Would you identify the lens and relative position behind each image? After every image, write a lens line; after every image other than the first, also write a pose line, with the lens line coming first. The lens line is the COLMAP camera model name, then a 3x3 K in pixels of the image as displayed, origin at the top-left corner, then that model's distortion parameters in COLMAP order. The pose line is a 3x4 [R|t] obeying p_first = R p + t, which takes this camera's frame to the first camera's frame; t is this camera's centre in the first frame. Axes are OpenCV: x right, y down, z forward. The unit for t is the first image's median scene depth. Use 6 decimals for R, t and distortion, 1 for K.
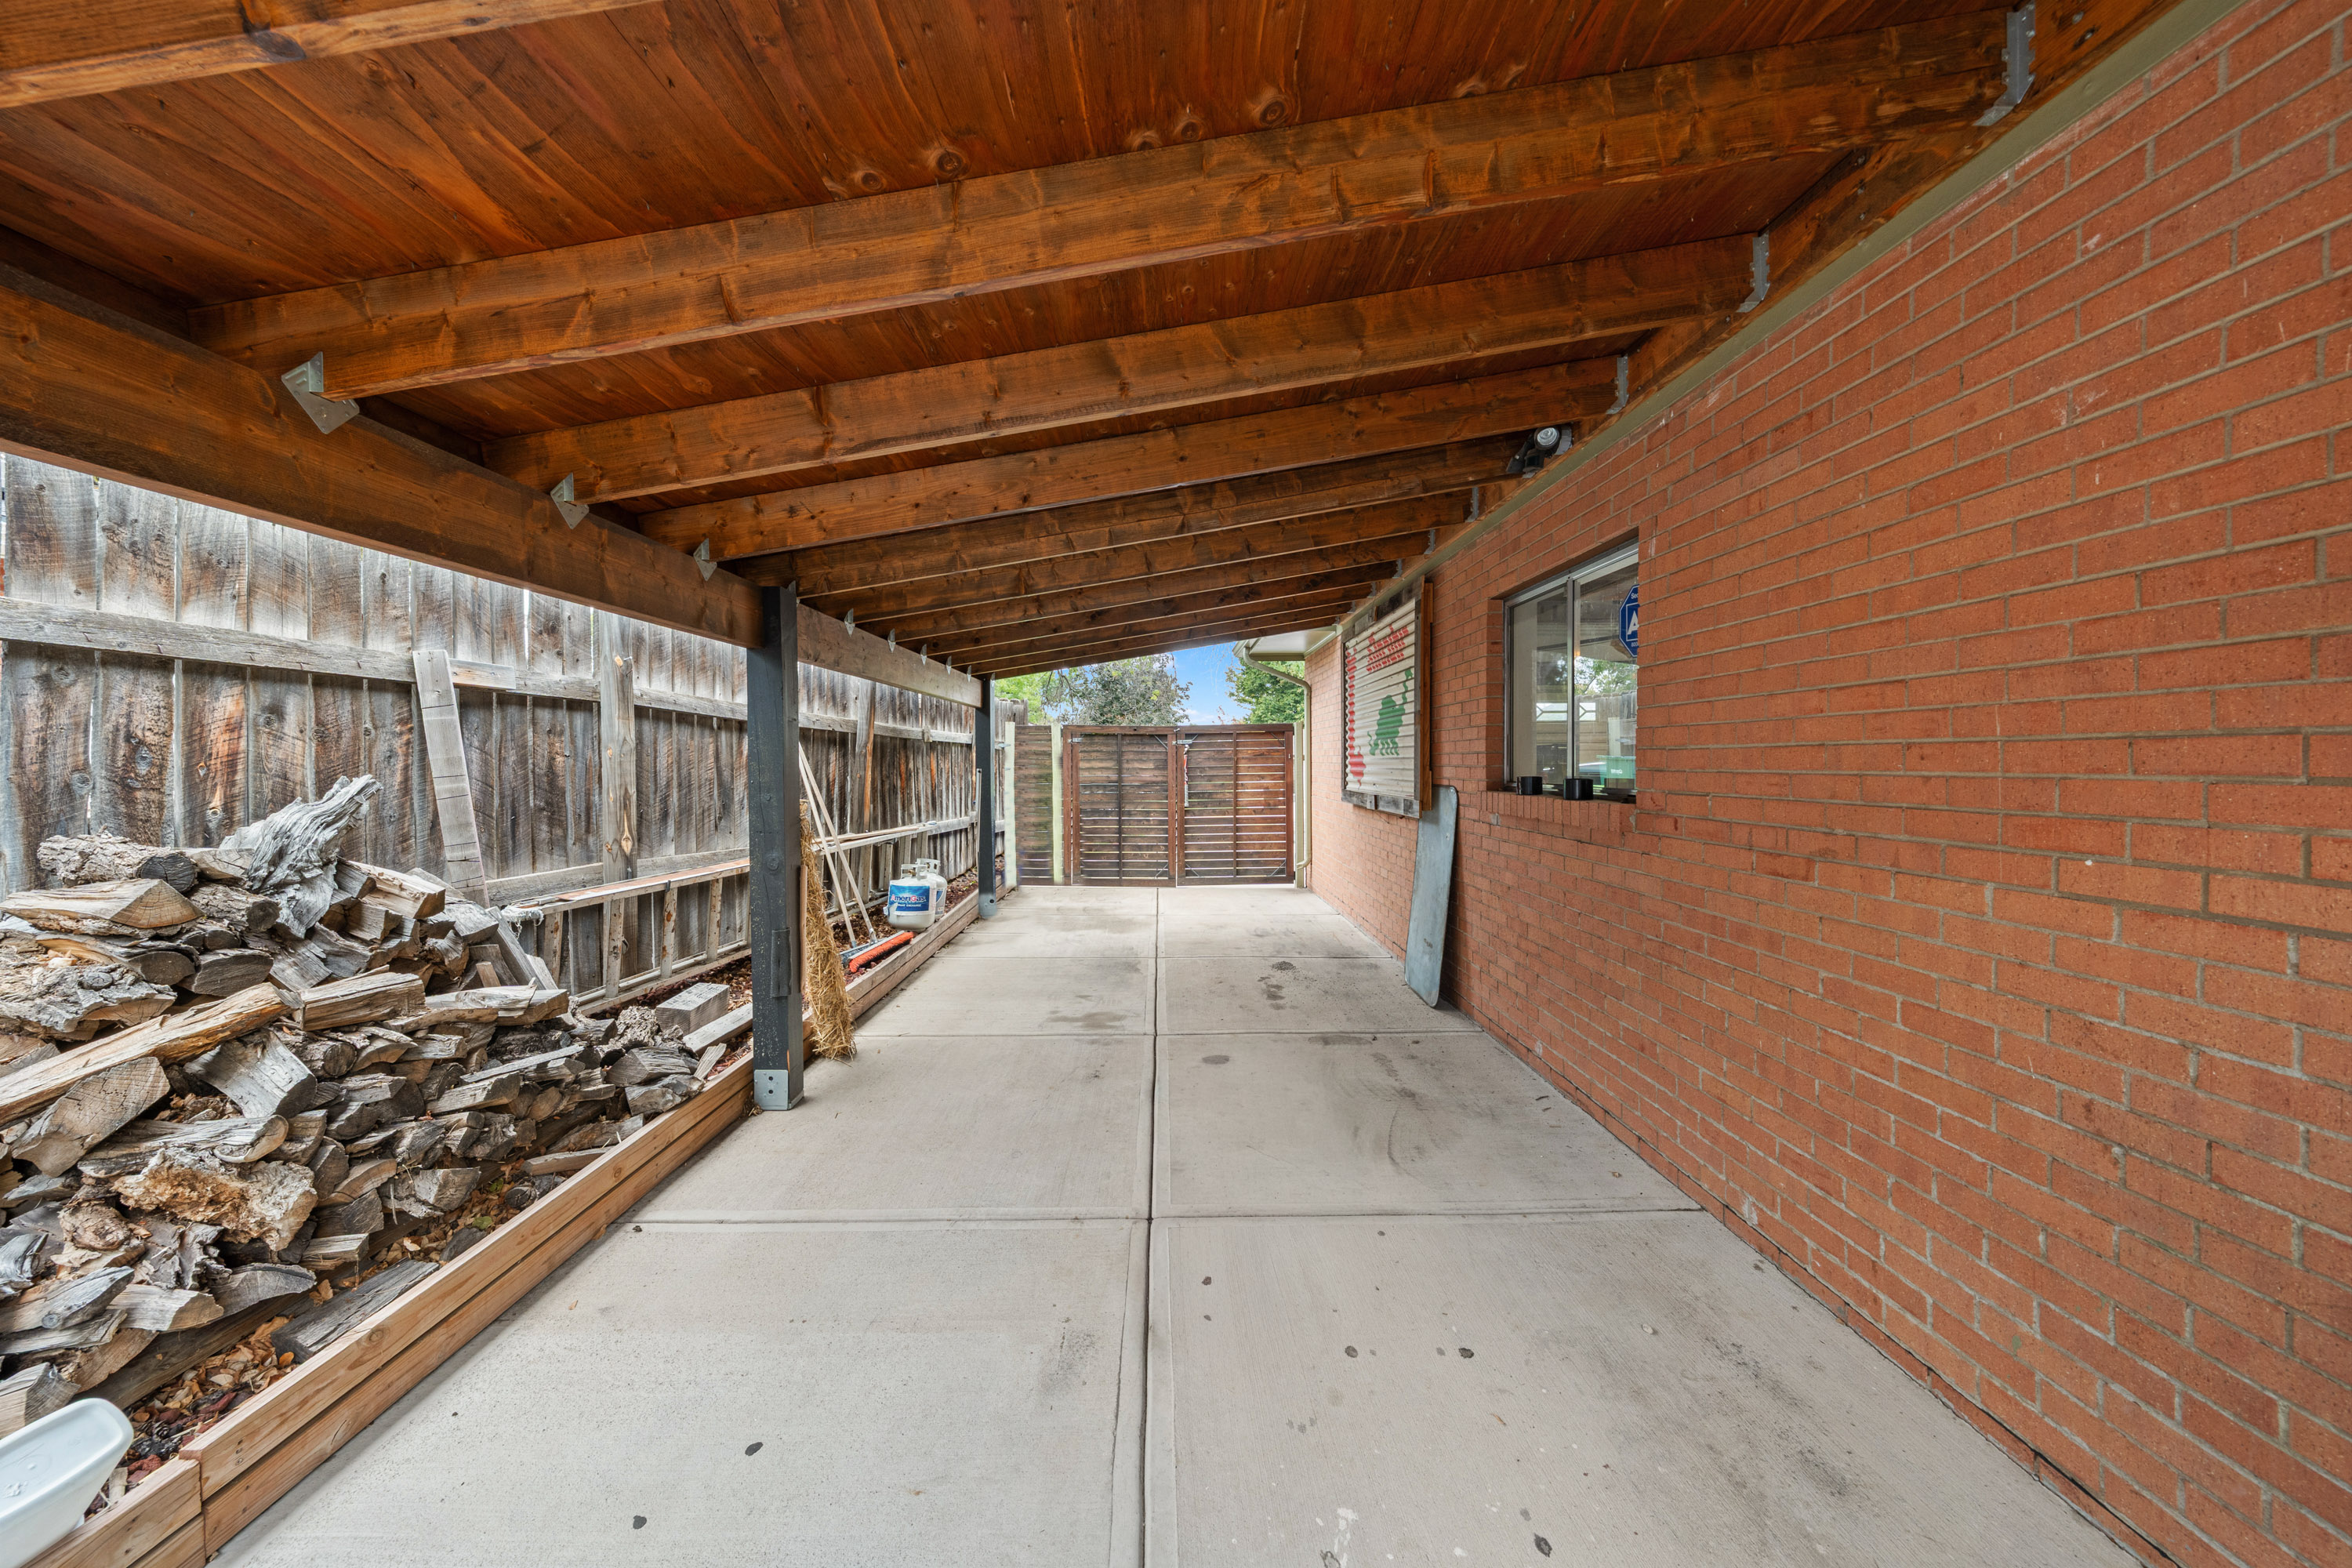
lens RADIAL K [[806.8, 0, 1168.3], [0, 806.8, 780.2], [0, 0, 1]] dist [-0.001963, 0.000216]
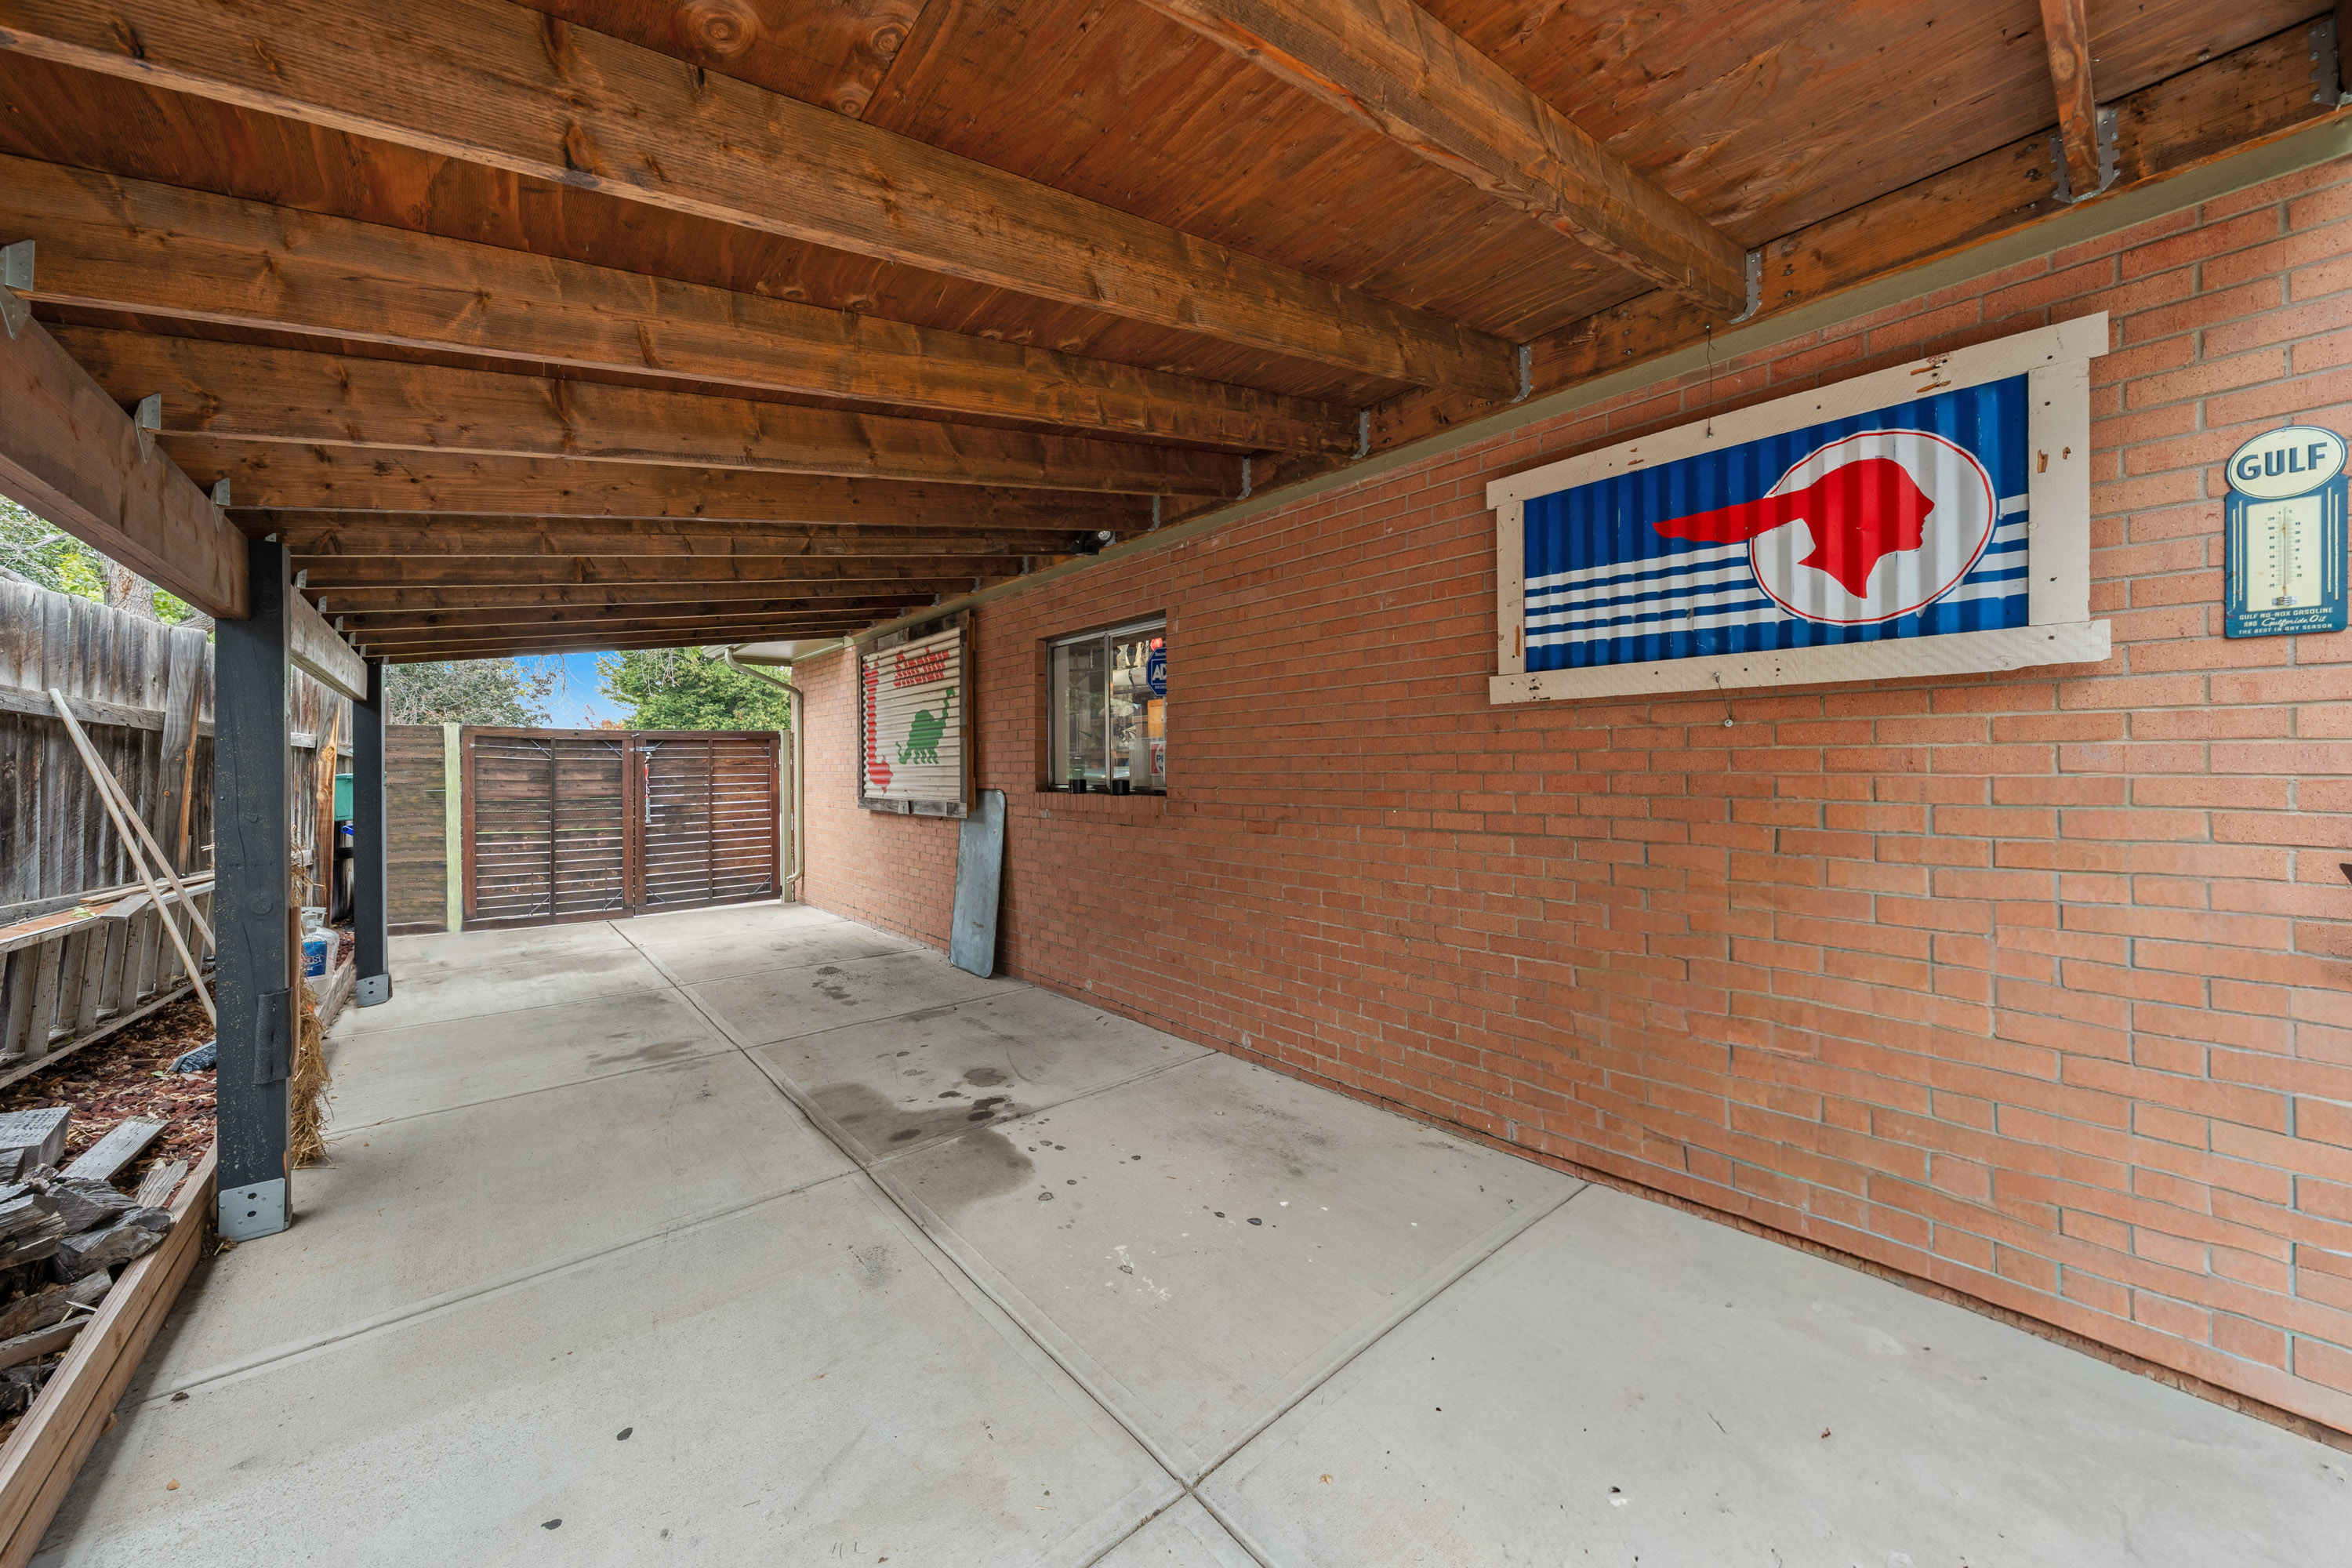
lens RADIAL K [[806.8, 0, 1184.2], [0, 806.8, 770.6], [0, 0, 1]] dist [-0.001963, 0.000216]
pose [[0.761641, -0.005256, 0.647978, -0.406970], [0.020994, 0.999642, -0.016568, 0.009322], [-0.647659, 0.026223, 0.761479, -0.172385]]
